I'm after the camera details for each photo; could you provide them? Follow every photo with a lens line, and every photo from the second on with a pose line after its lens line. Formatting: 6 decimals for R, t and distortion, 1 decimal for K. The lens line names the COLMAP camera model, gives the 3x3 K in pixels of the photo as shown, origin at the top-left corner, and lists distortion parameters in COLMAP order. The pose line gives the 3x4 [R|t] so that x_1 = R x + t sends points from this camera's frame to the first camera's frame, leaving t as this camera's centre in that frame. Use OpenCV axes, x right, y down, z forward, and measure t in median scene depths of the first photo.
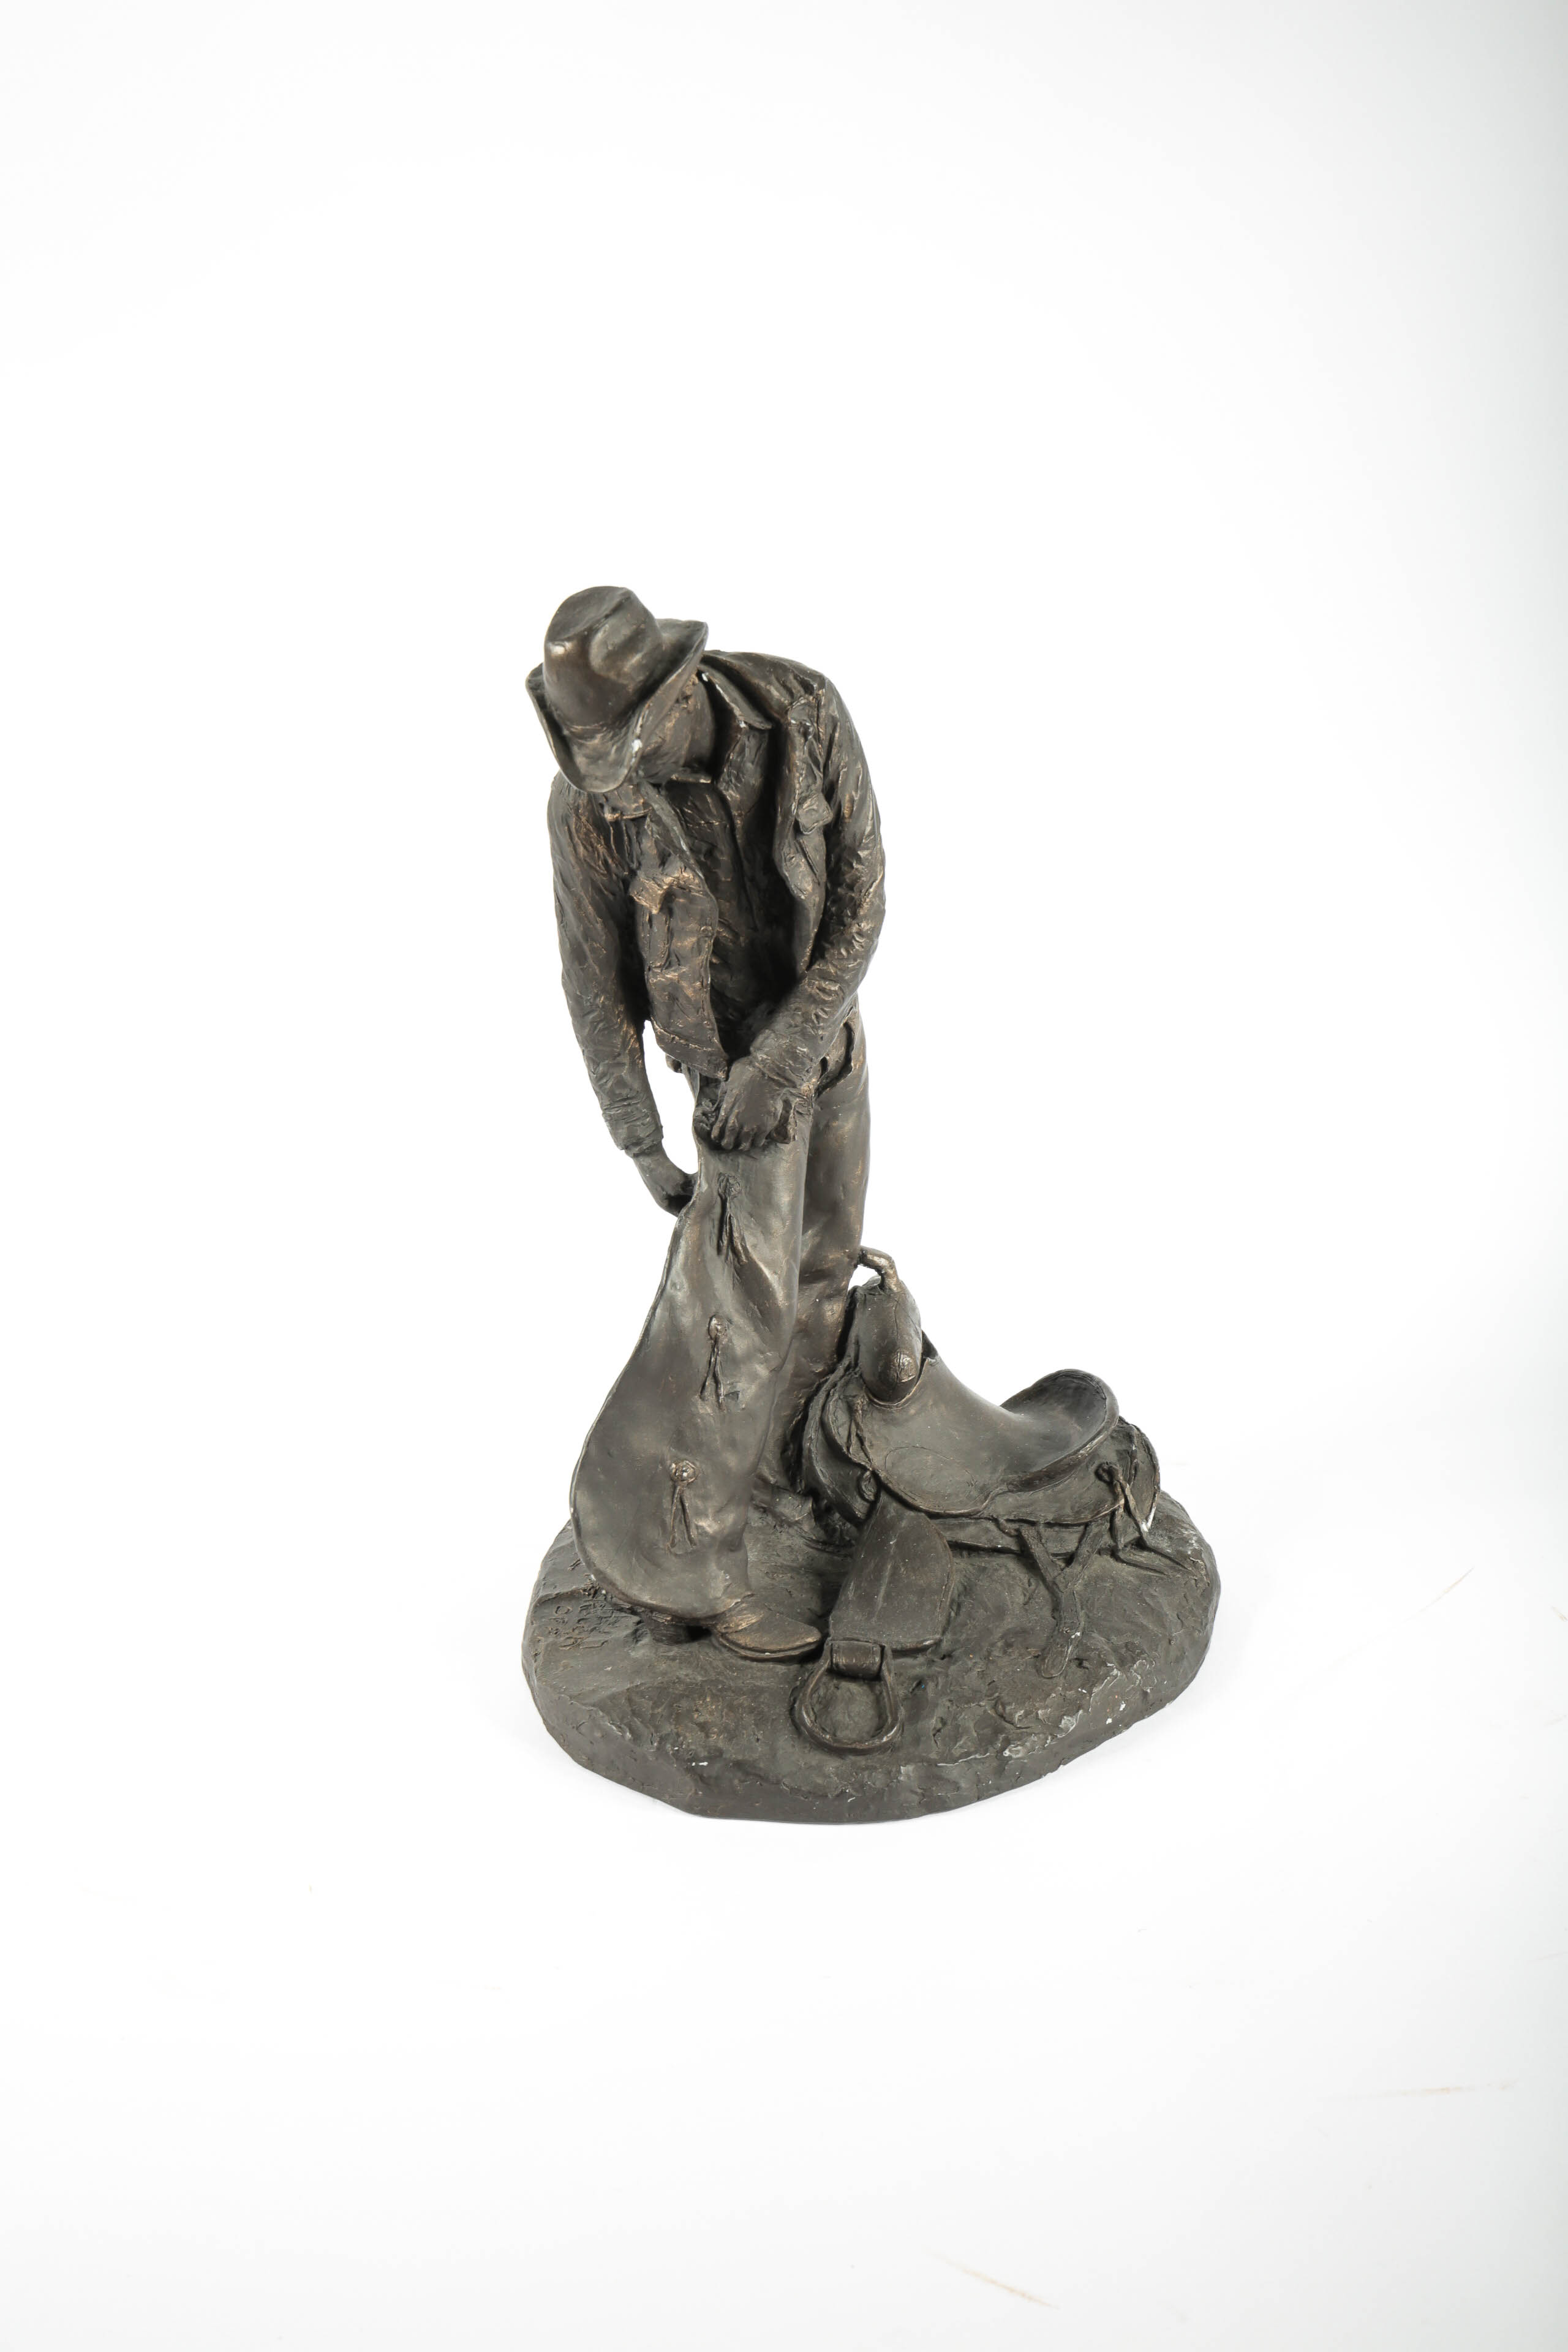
lens RADIAL K [[2151.2, 0, 770.8], [0, 2151.2, 1158.8], [0, 0, 1]] dist [0.026244, 0.000000]
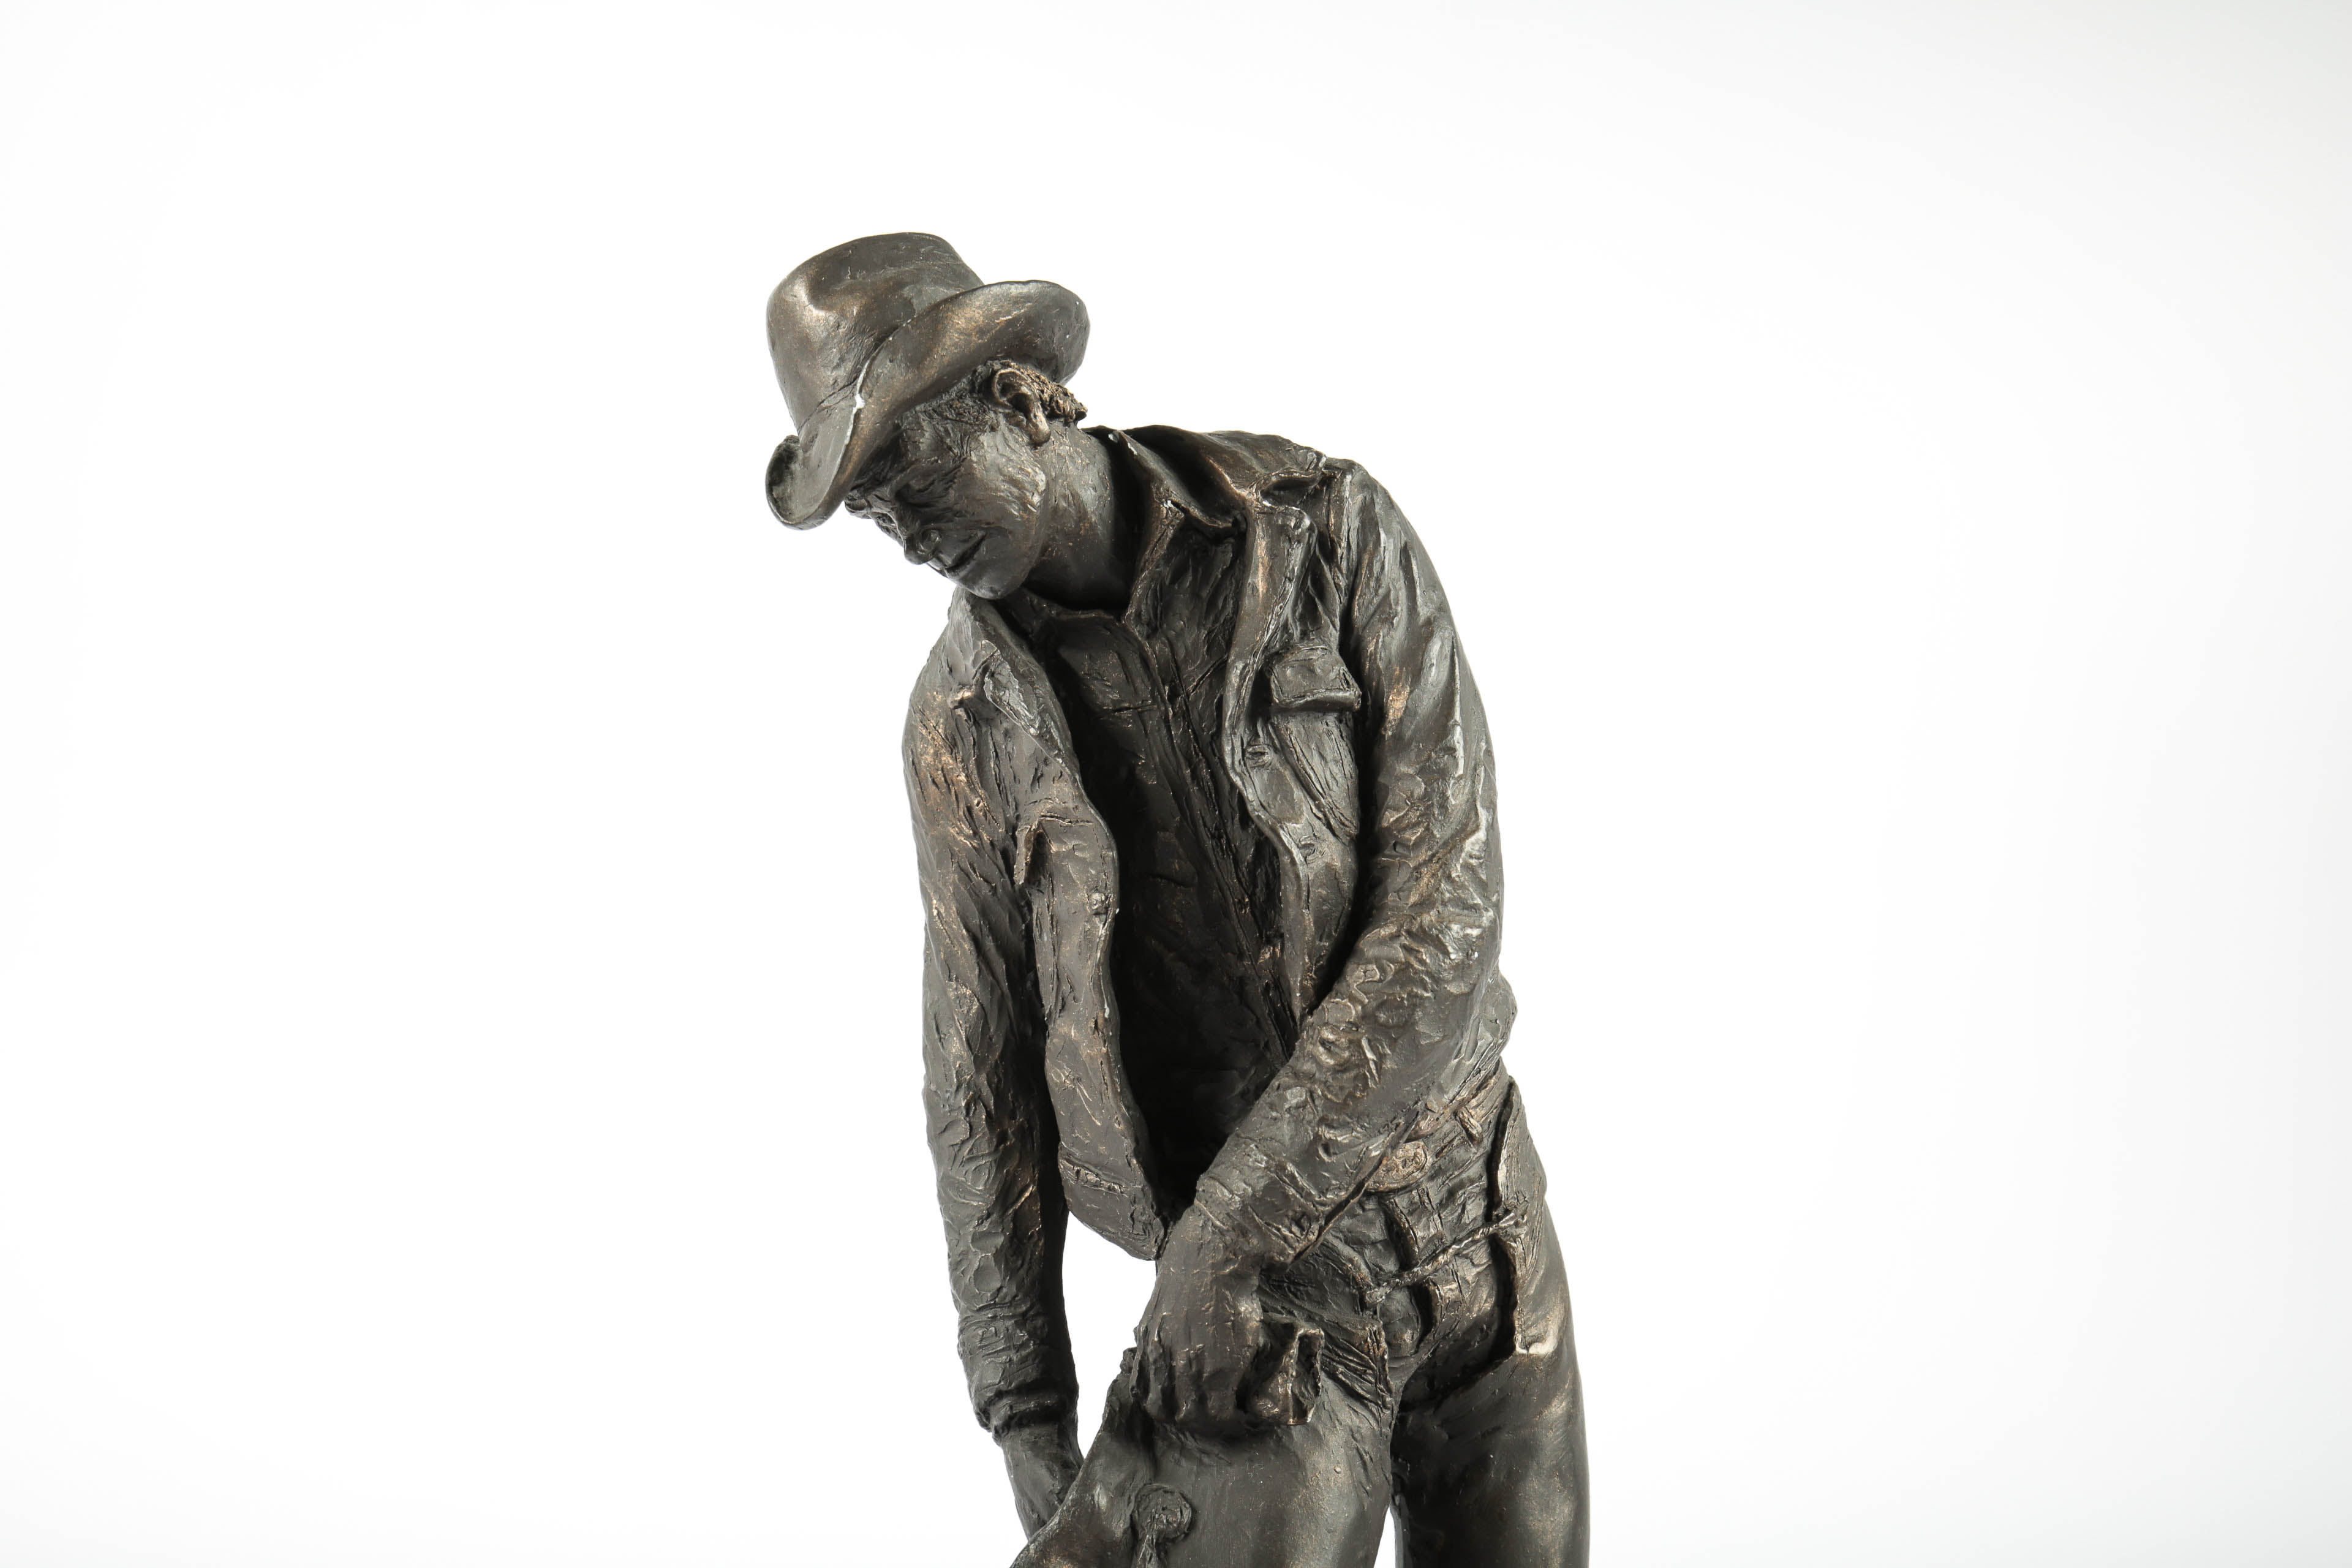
lens RADIAL K [[2151.2, 0, 1209.1], [0, 2151.2, 808.8], [0, 0, 1]] dist [0.026244, 0.000000]
pose [[0.901465, -0.074206, -0.426443, 0.200613], [-0.190386, 0.816805, -0.544594, 0.140923], [0.388733, 0.572121, 0.722194, 0.587994]]
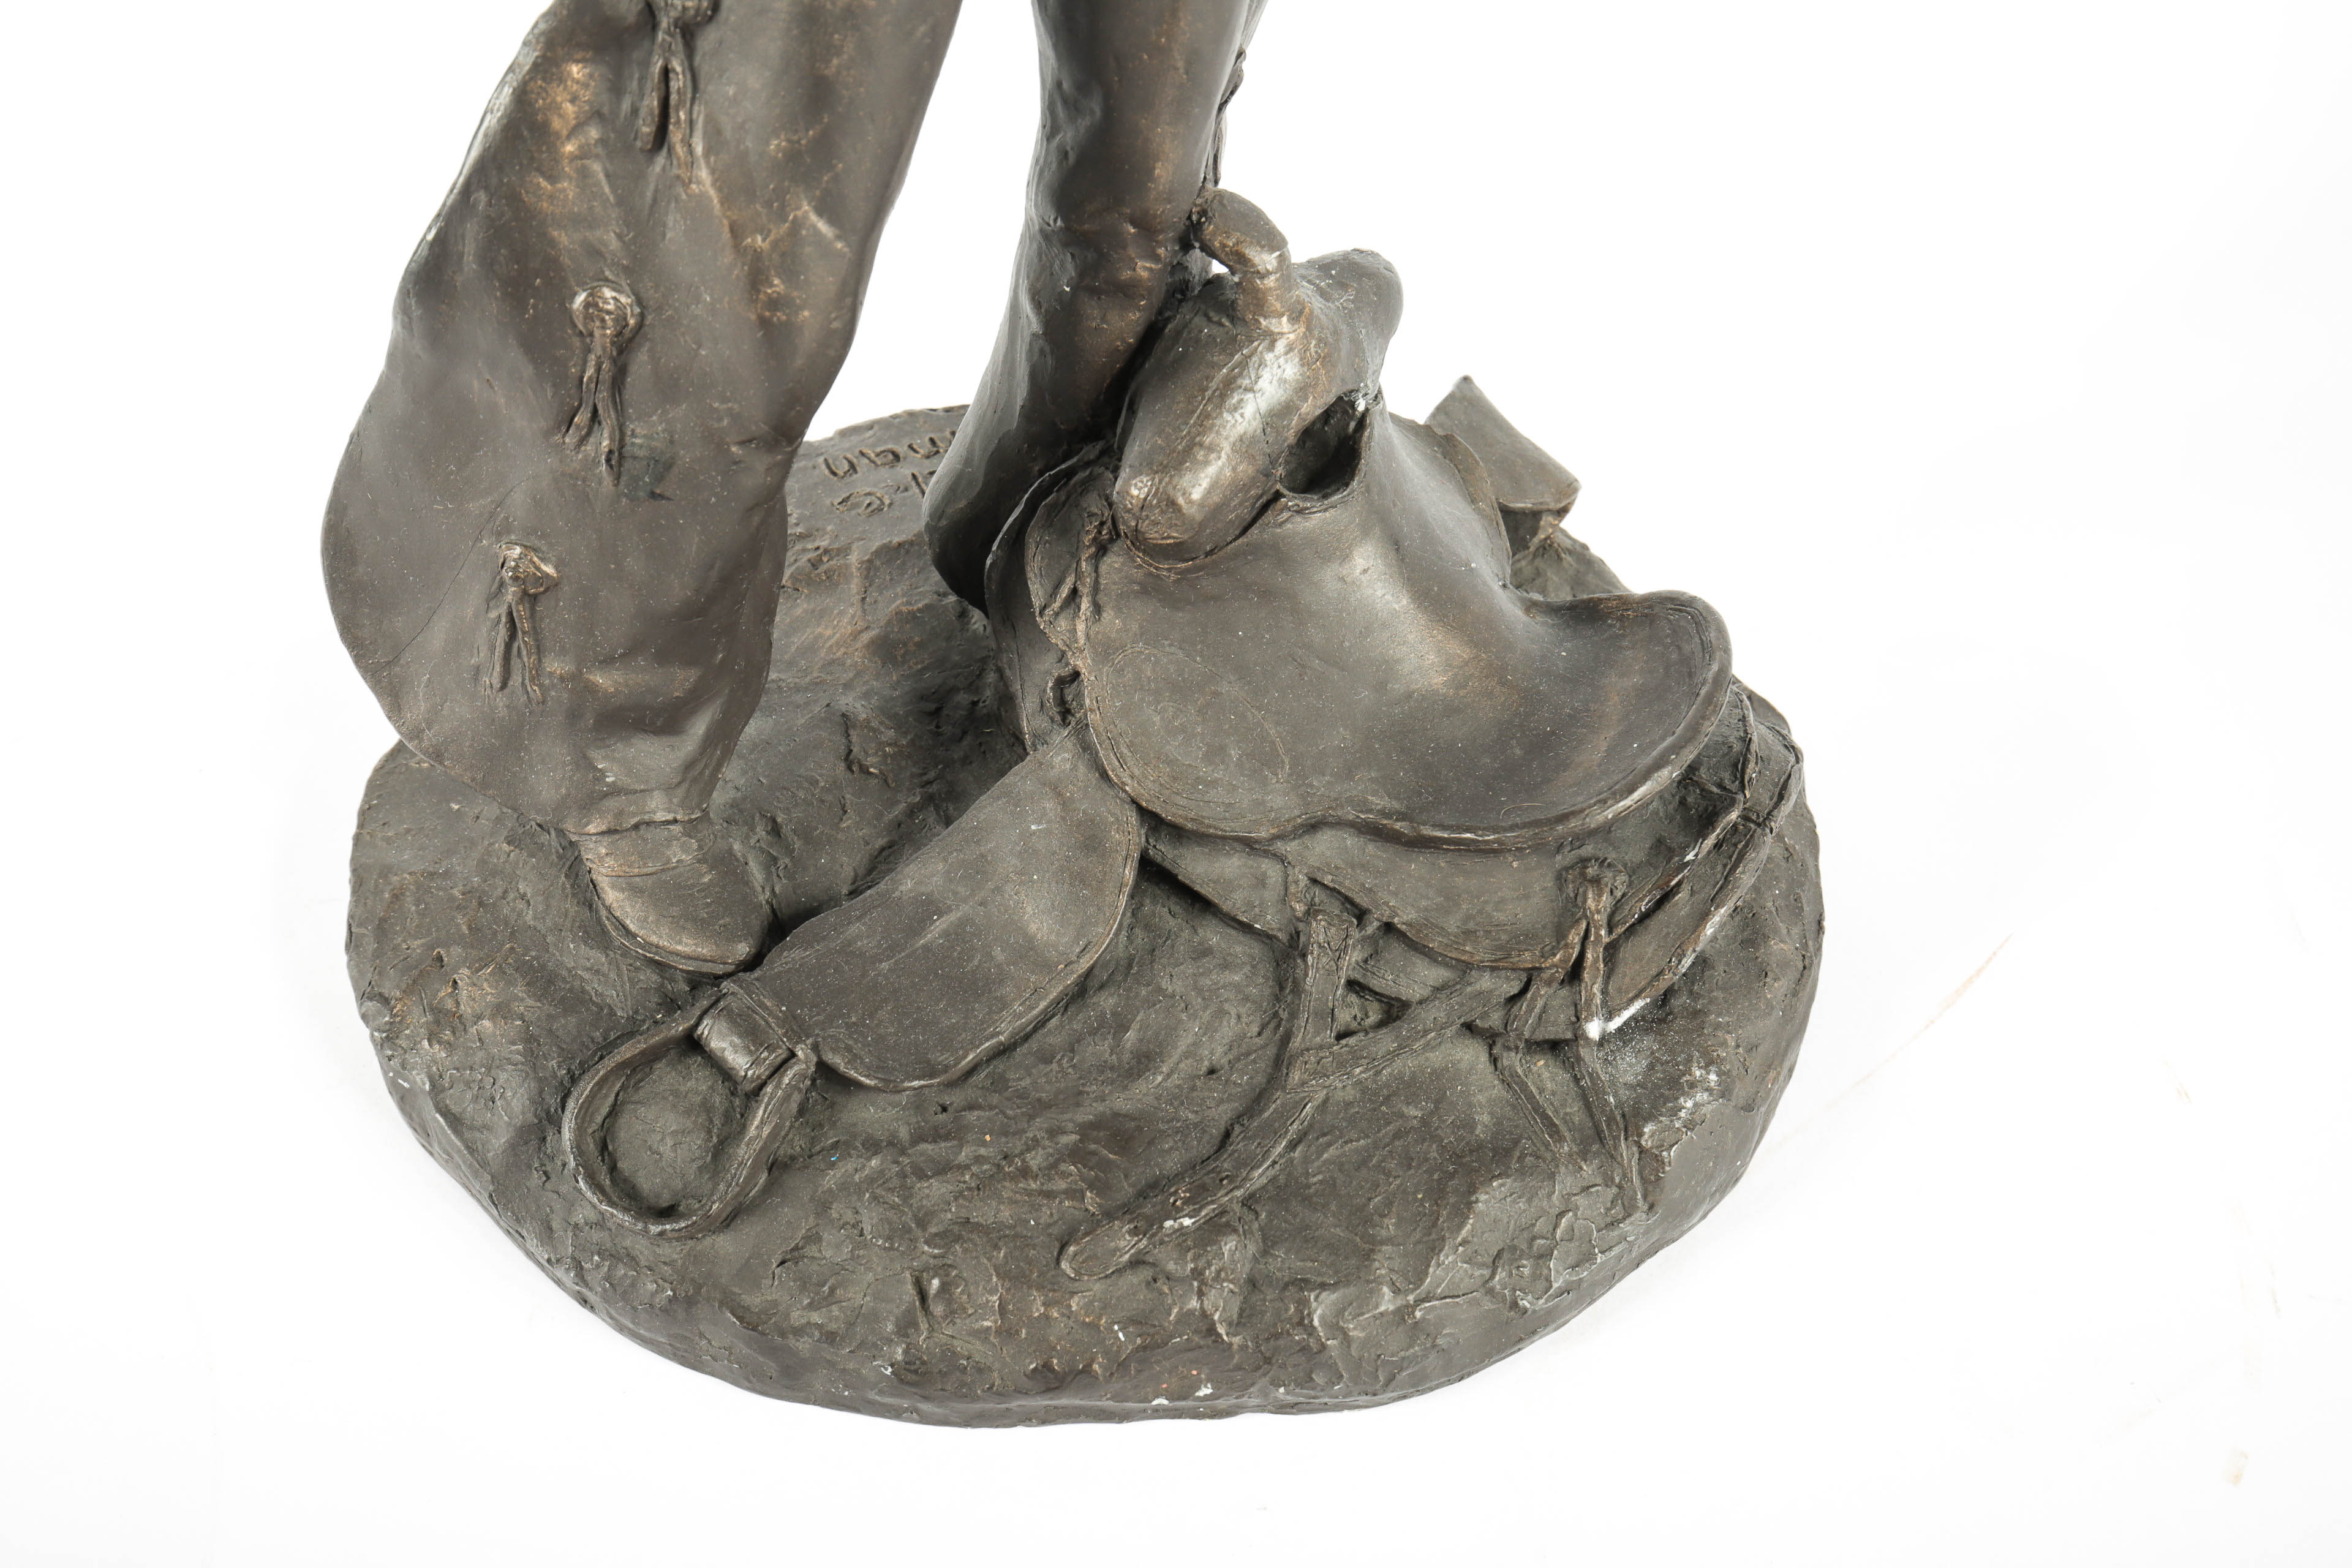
lens RADIAL K [[2151.2, 0, 1173.1], [0, 2151.2, 791.6], [0, 0, 1]] dist [0.026244, 0.000000]
pose [[0.804714, 0.471403, -0.360851, 0.269521], [-0.221013, 0.802034, 0.554882, -0.110639], [0.550988, -0.366769, 0.749595, 0.703495]]
